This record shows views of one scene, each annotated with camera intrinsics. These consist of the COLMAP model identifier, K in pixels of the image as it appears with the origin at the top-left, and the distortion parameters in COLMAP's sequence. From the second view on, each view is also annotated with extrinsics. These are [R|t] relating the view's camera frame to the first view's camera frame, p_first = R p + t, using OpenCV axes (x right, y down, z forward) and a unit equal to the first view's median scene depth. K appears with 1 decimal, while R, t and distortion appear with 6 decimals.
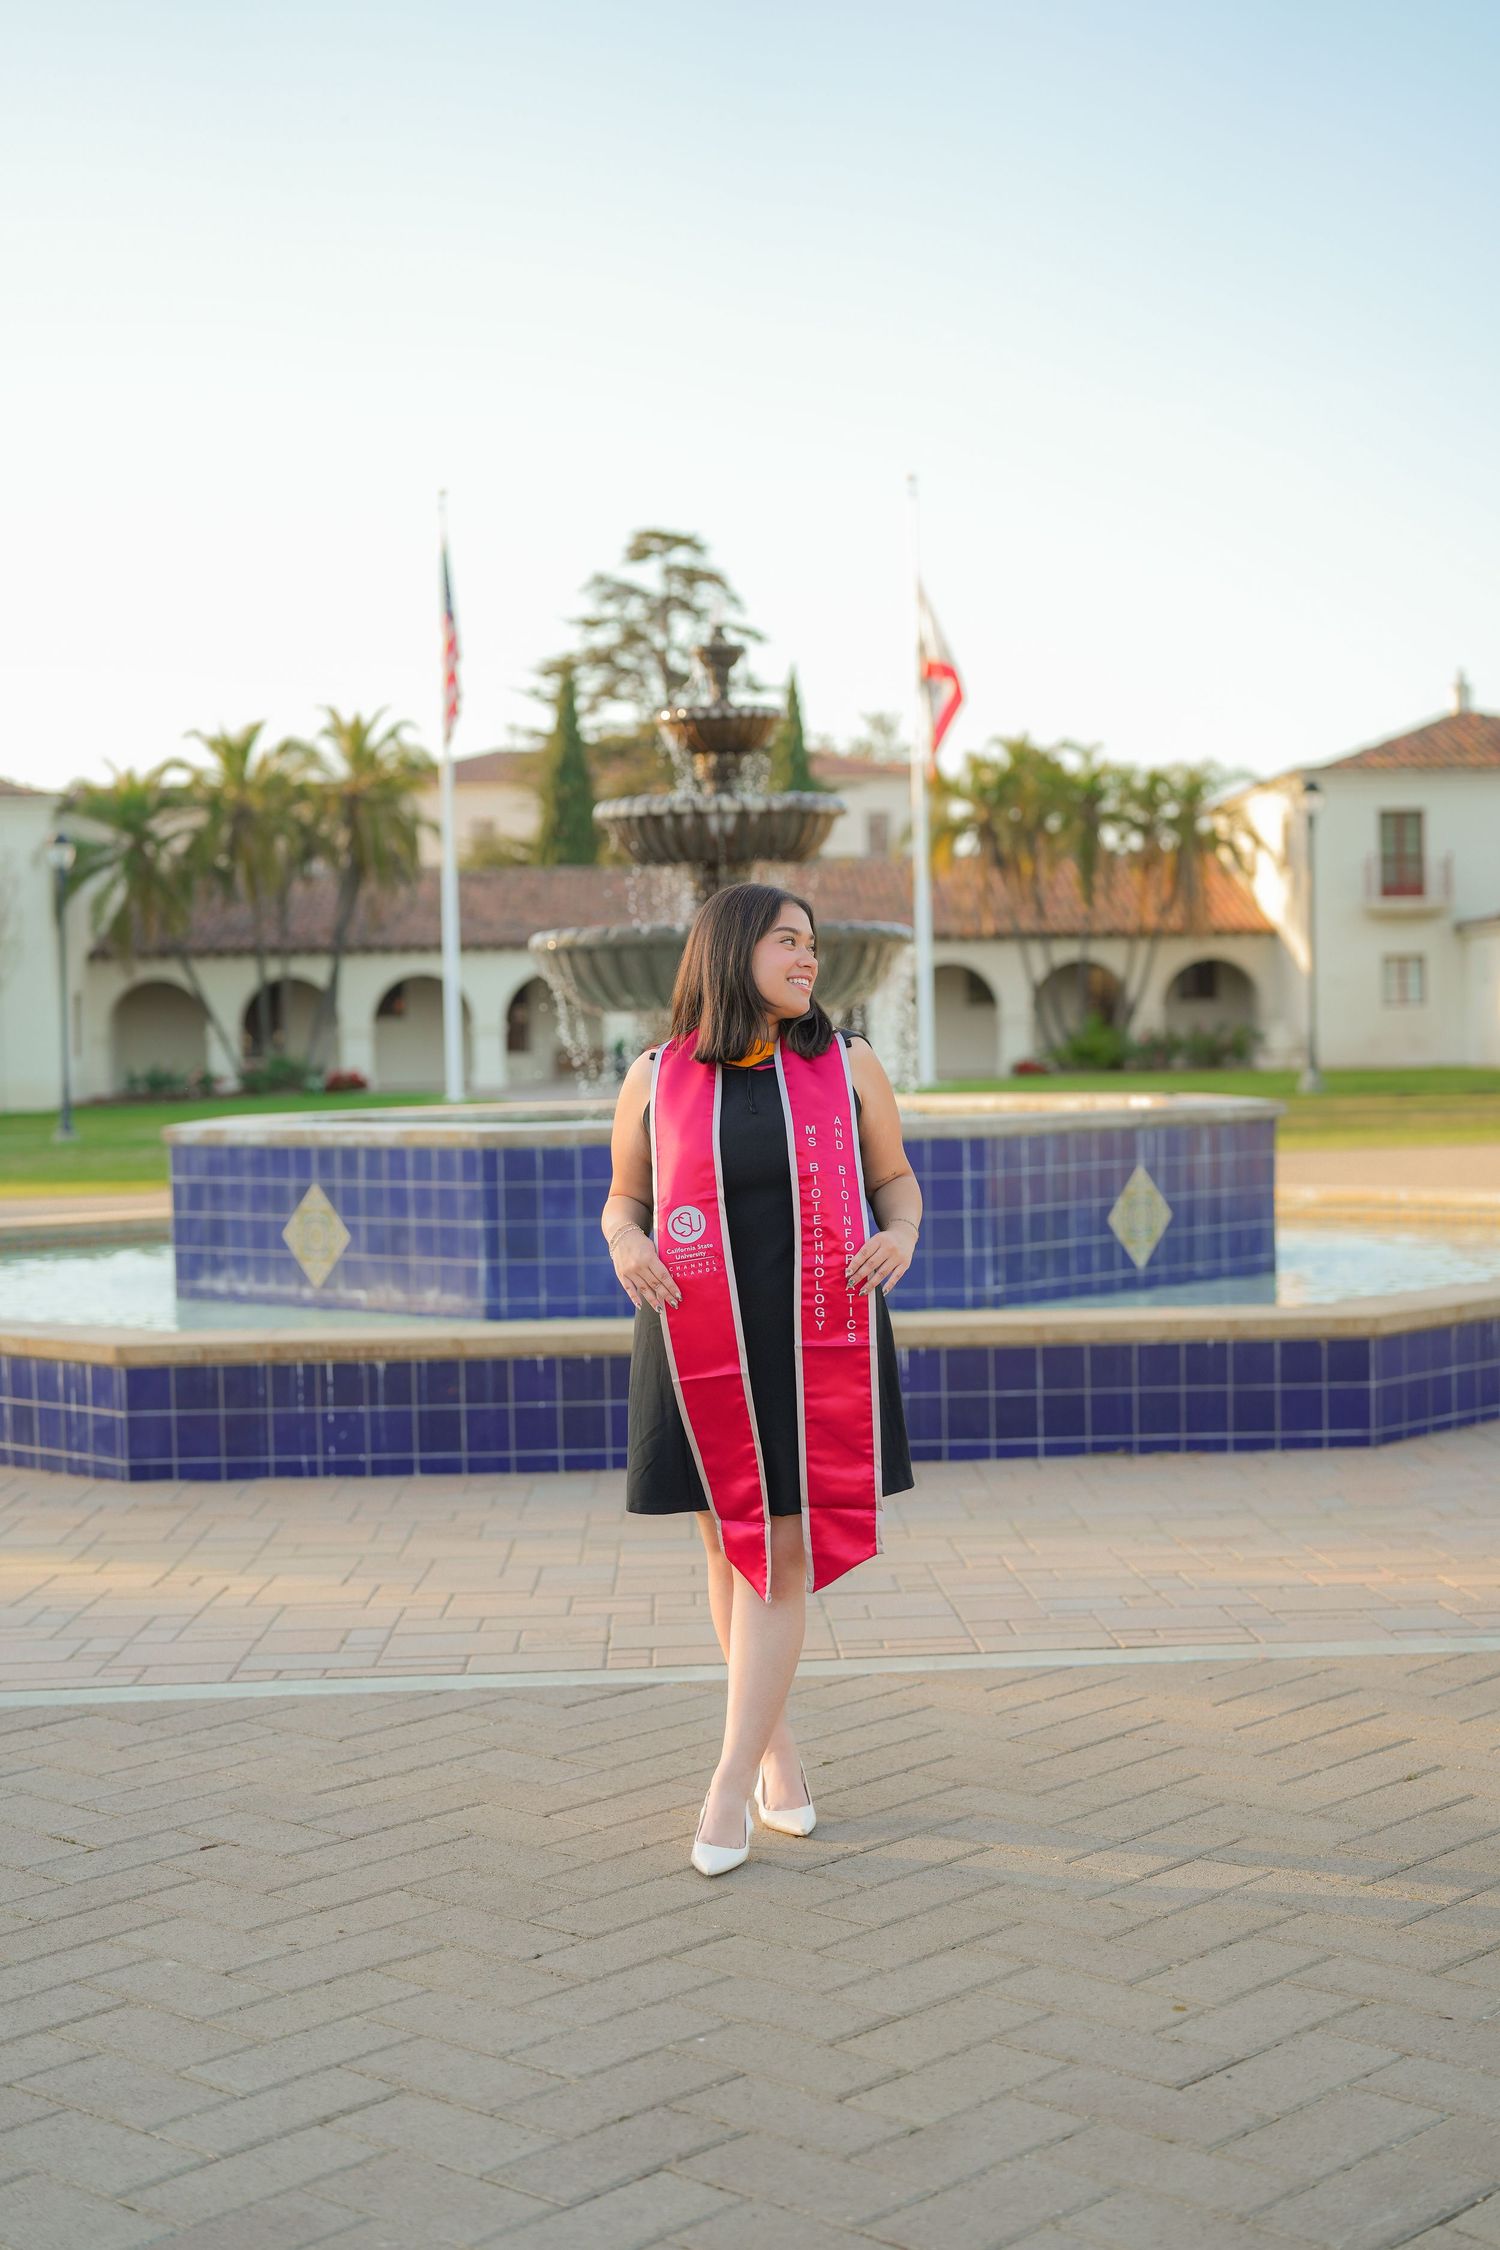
lens RADIAL K [[3056.7, 0, 707.1], [0, 3056.7, 1120.2], [0, 0, 1]] dist [-0.094906, 0.787727]
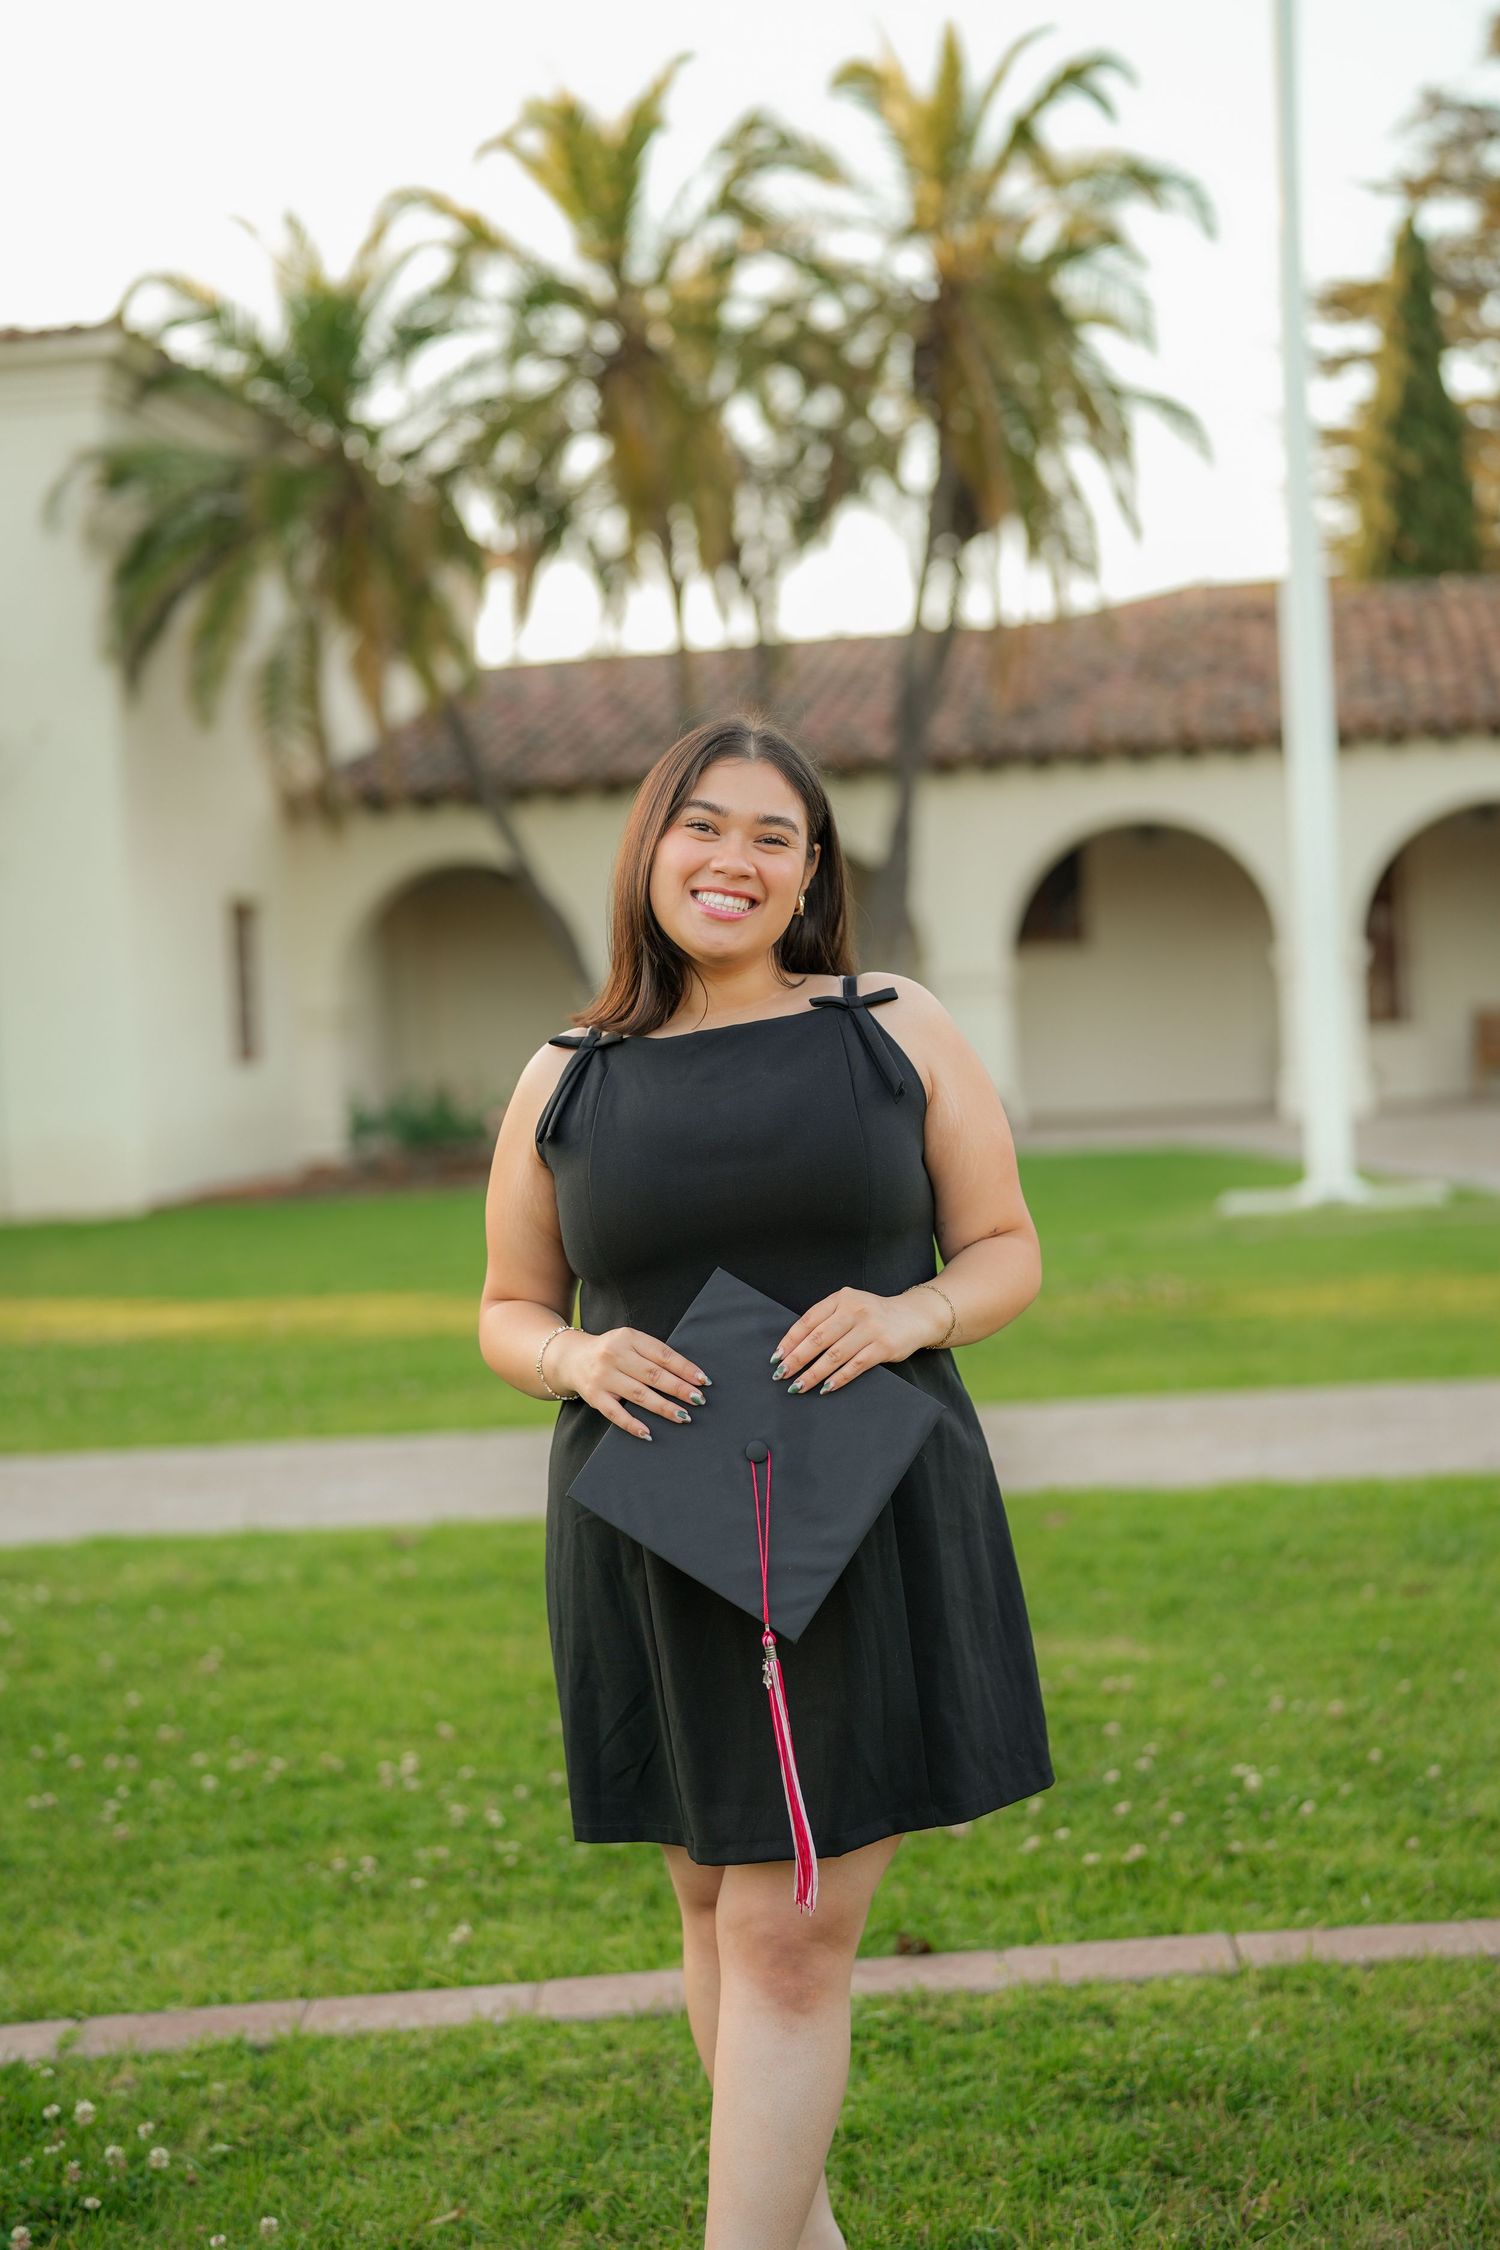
lens RADIAL K [[3056.7, 0, 707.1], [0, 3056.7, 1120.2], [0, 0, 1]] dist [-0.094906, 0.787727]
pose [[0.976631, -0.023378, -0.213647, -0.194644], [0.025944, 0.999621, 0.009213, -0.047001], [0.213351, -0.014540, 0.976867, 1.838870]]
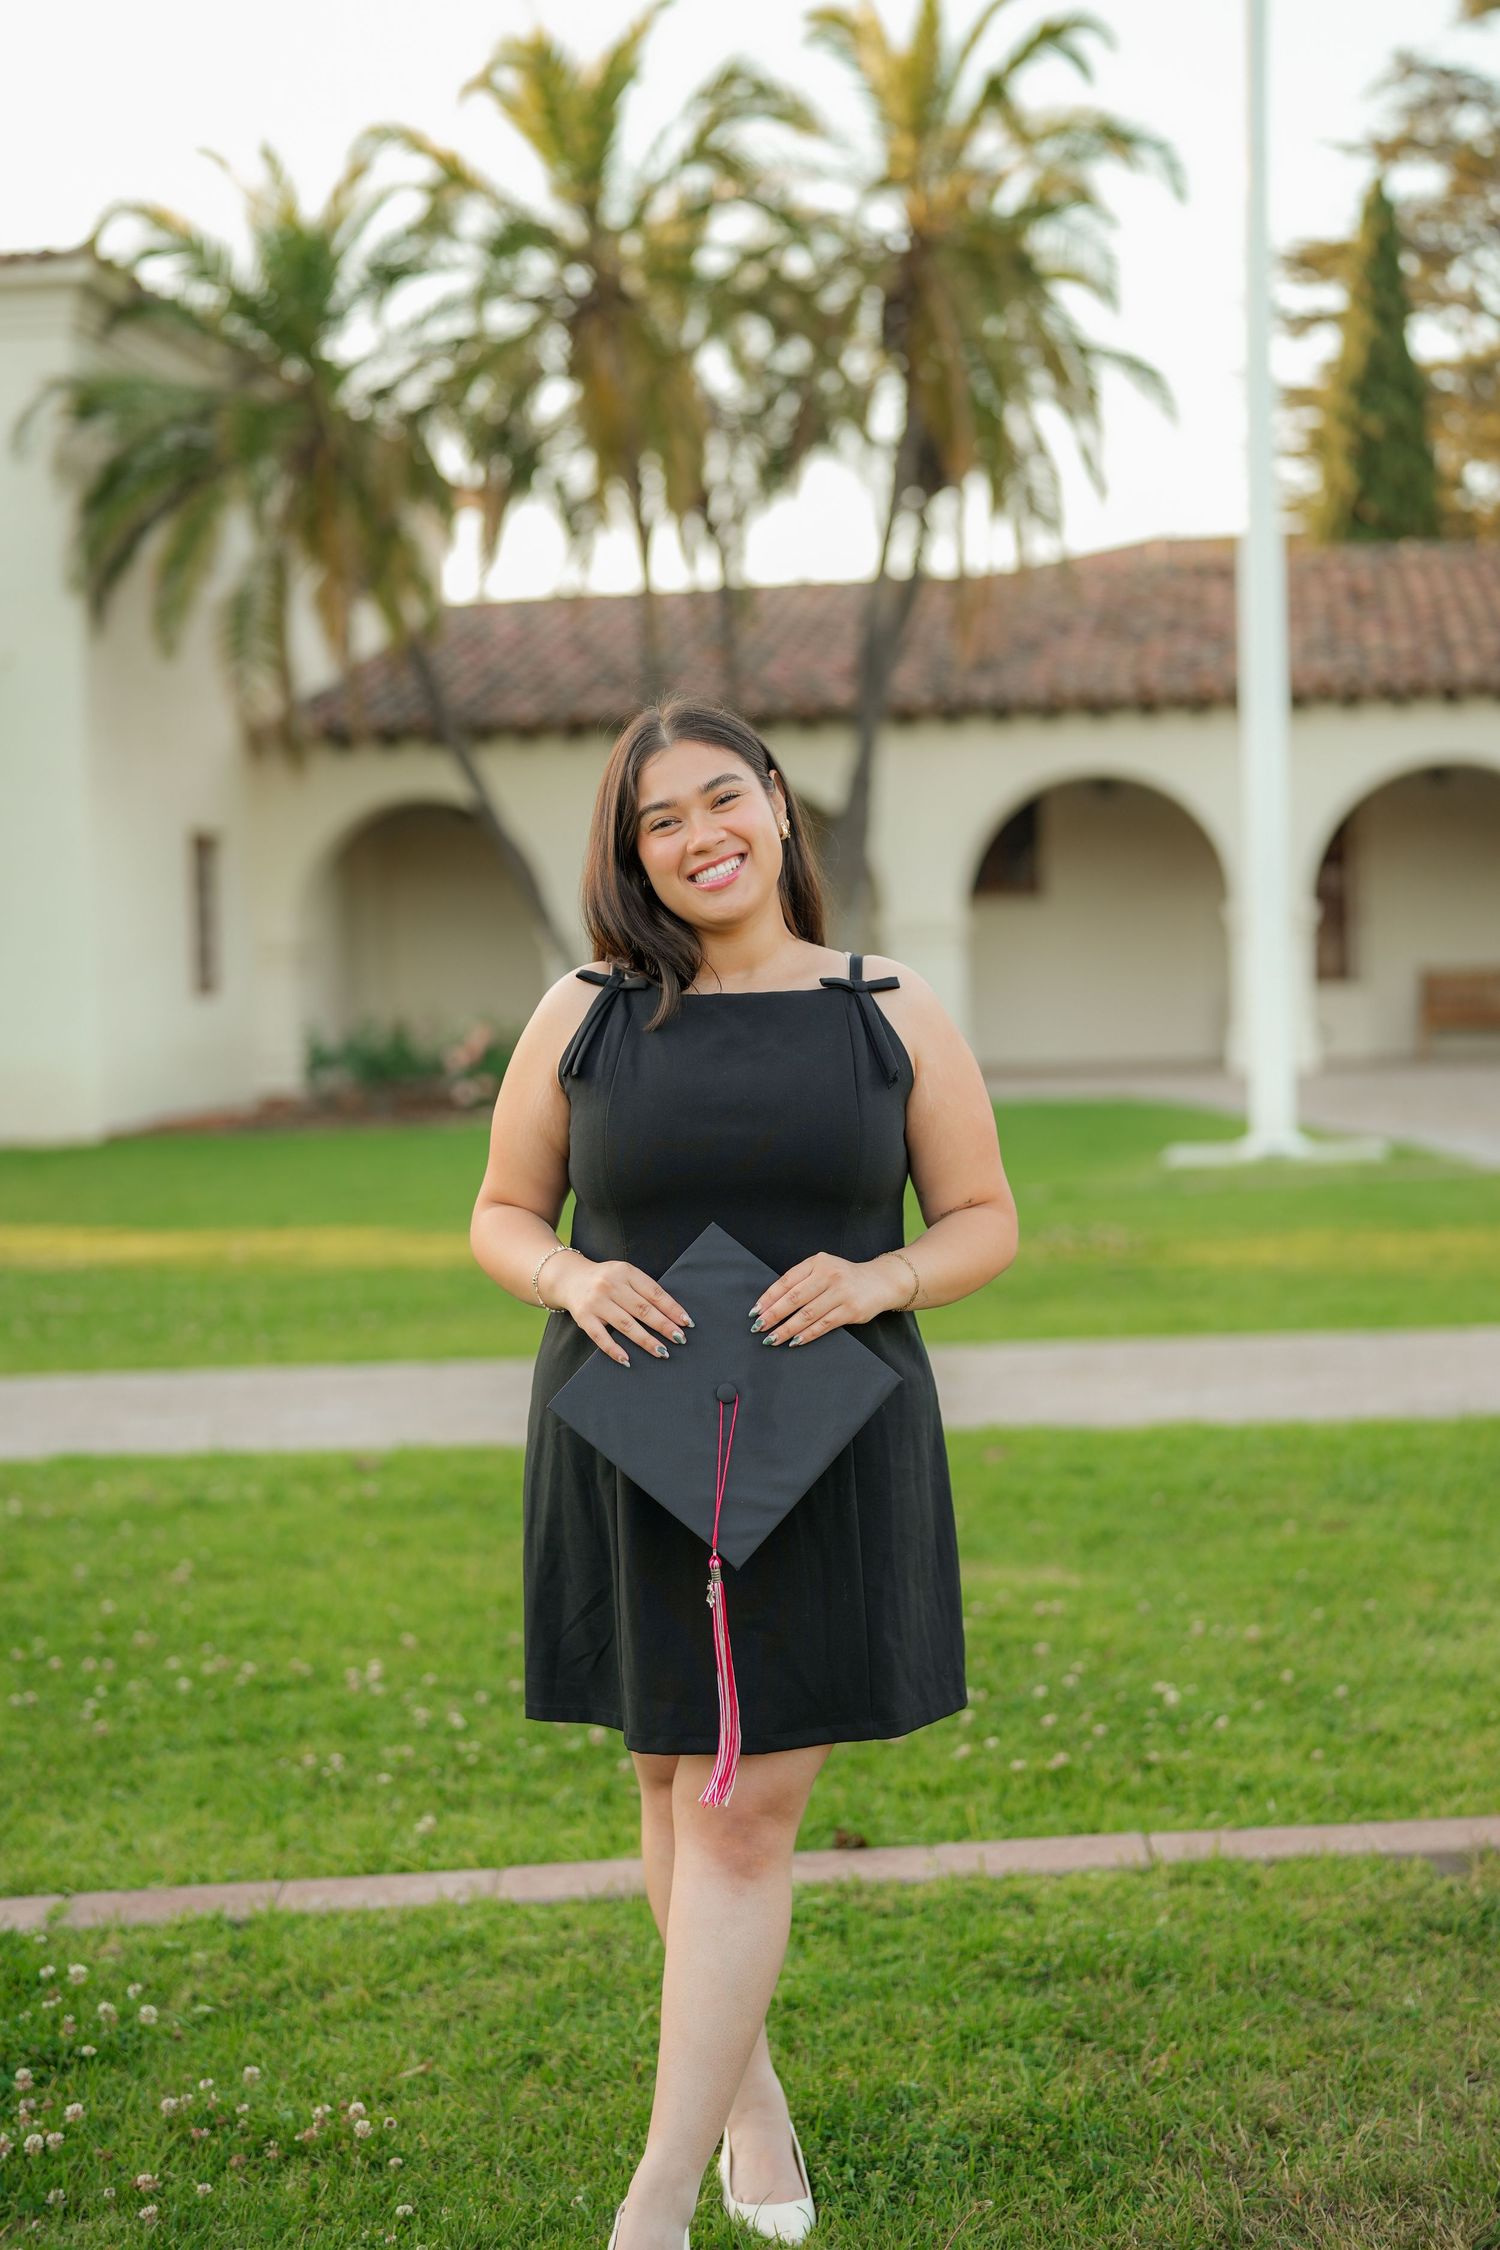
lens RADIAL K [[3072.1, 0, 750.0], [0, 3072.1, 1125.0], [0, 0, 1]] dist [-0.121550, 0.875894]
pose [[0.982825, 0.002543, -0.184523, -0.192520], [0.003048, 0.999545, 0.030010, -0.047412], [0.184515, -0.030057, 0.982370, 1.823373]]
